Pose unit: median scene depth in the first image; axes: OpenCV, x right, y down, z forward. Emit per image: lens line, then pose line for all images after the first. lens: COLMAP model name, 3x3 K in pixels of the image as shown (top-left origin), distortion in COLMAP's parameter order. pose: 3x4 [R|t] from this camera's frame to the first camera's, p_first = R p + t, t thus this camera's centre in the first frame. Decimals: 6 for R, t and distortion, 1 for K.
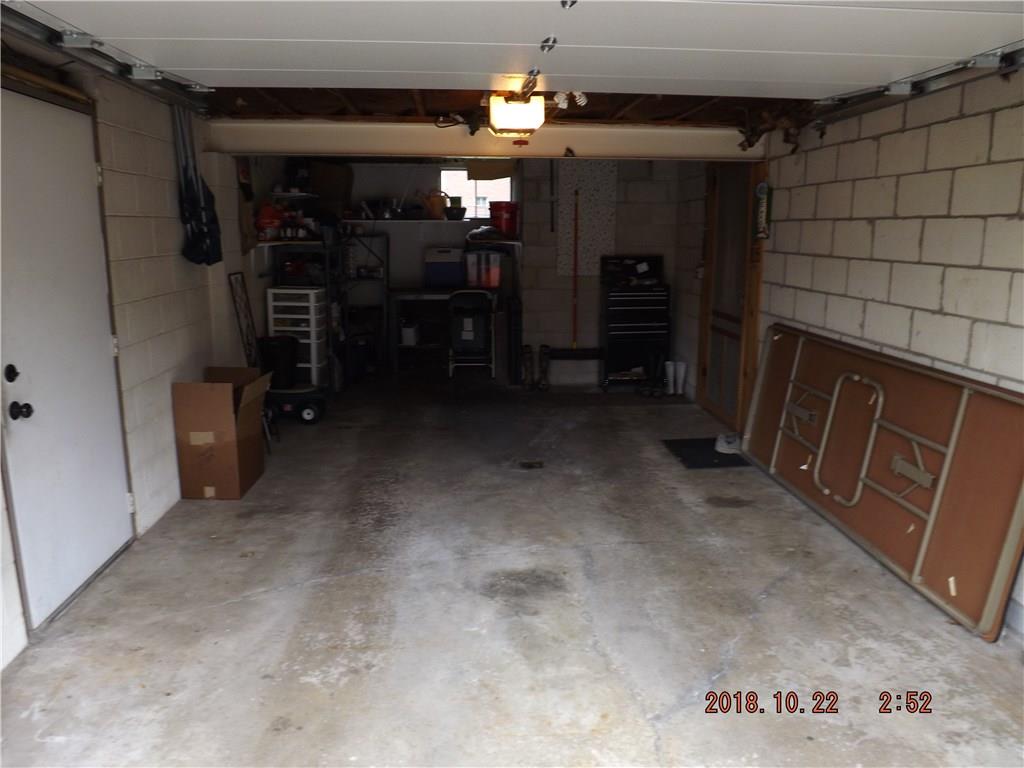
lens RADIAL K [[748.6, 0, 512.5], [0, 748.6, 384.2], [0, 0, 1]] dist [-0.042539, -0.000172]
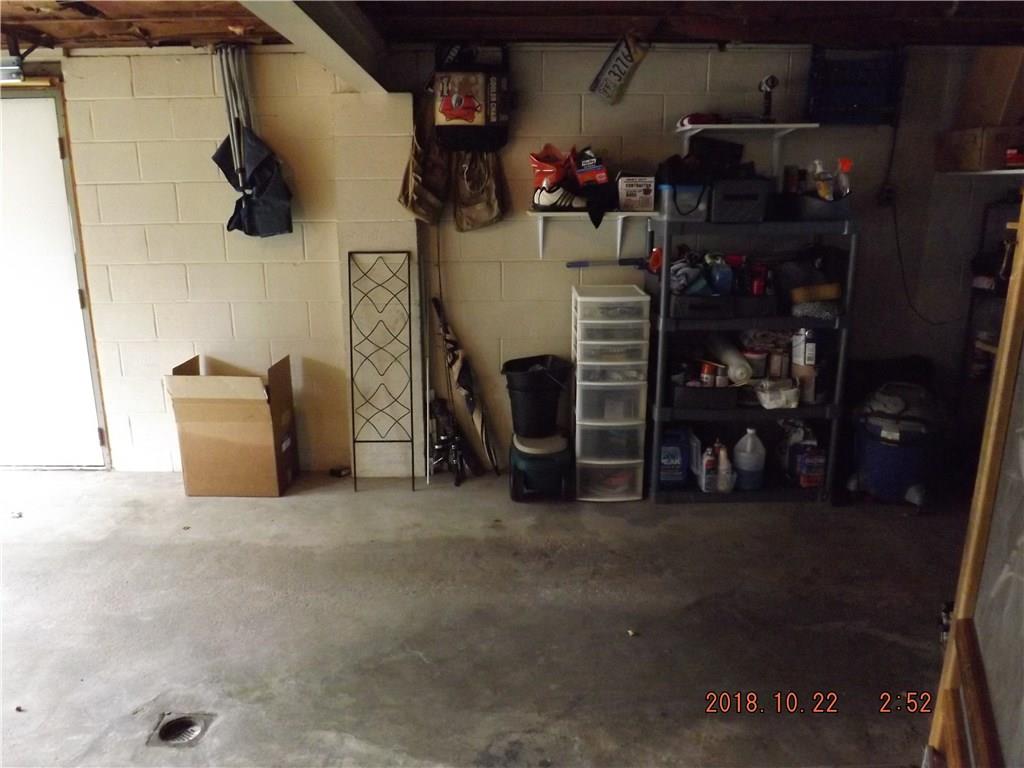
lens RADIAL K [[748.6, 0, 511.3], [0, 748.6, 387.4], [0, 0, 1]] dist [-0.042539, -0.000172]
pose [[-0.070123, 0.230116, -0.970633, 0.429531], [-0.191664, 0.951791, 0.239496, -0.249444], [0.978952, 0.202830, -0.022637, 1.297353]]
